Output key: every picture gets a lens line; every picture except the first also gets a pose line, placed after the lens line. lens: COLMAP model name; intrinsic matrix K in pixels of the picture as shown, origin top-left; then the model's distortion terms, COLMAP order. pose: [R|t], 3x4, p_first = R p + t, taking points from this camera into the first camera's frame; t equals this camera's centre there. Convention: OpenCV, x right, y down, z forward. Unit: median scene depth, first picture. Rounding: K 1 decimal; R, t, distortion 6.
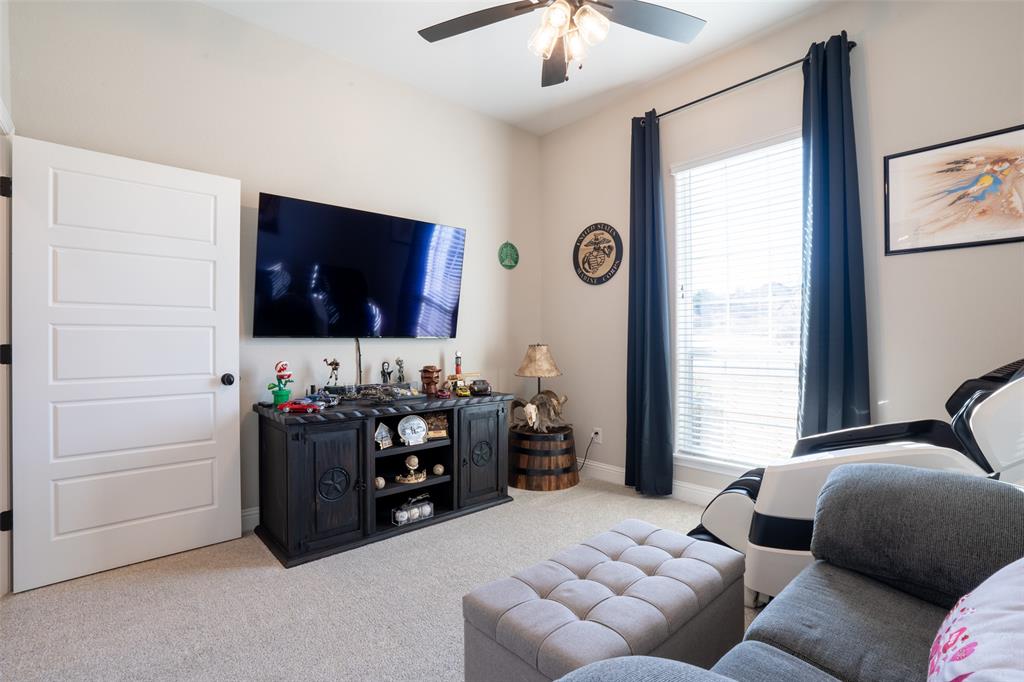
lens RADIAL K [[471.6, 0, 510.0], [0, 471.6, 342.0], [0, 0, 1]] dist [-0.043835, 0.008246]
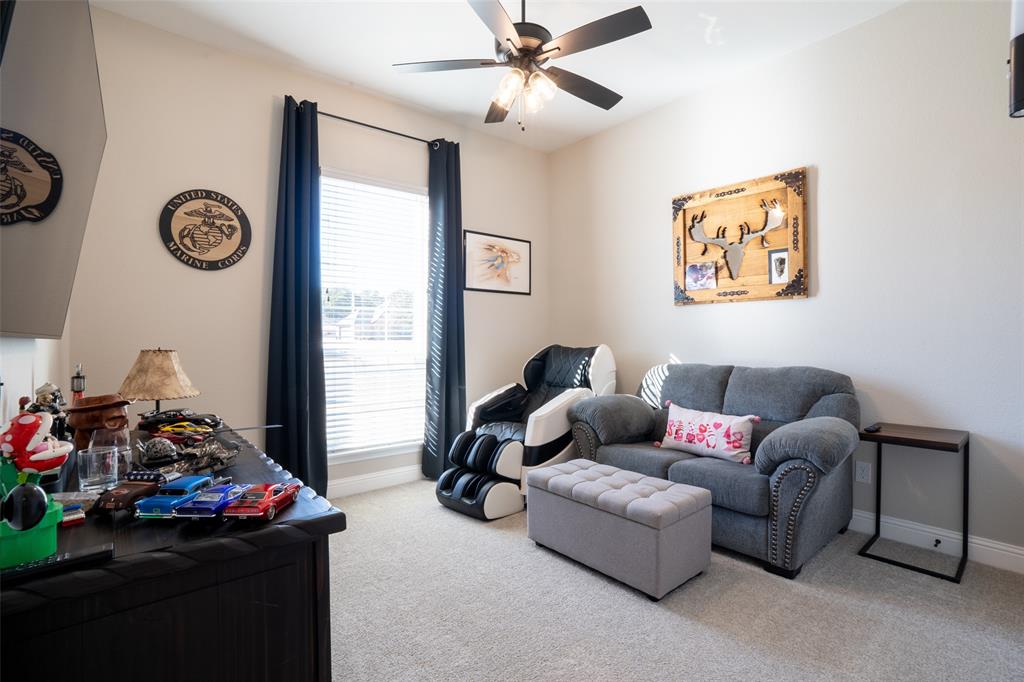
lens RADIAL K [[471.6, 0, 510.3], [0, 471.6, 337.5], [0, 0, 1]] dist [-0.043835, 0.008246]
pose [[0.055204, 0.008830, 0.998436, -0.549111], [0.008792, 0.999918, -0.009329, -0.001088], [-0.998436, 0.009293, 0.055122, 0.478694]]
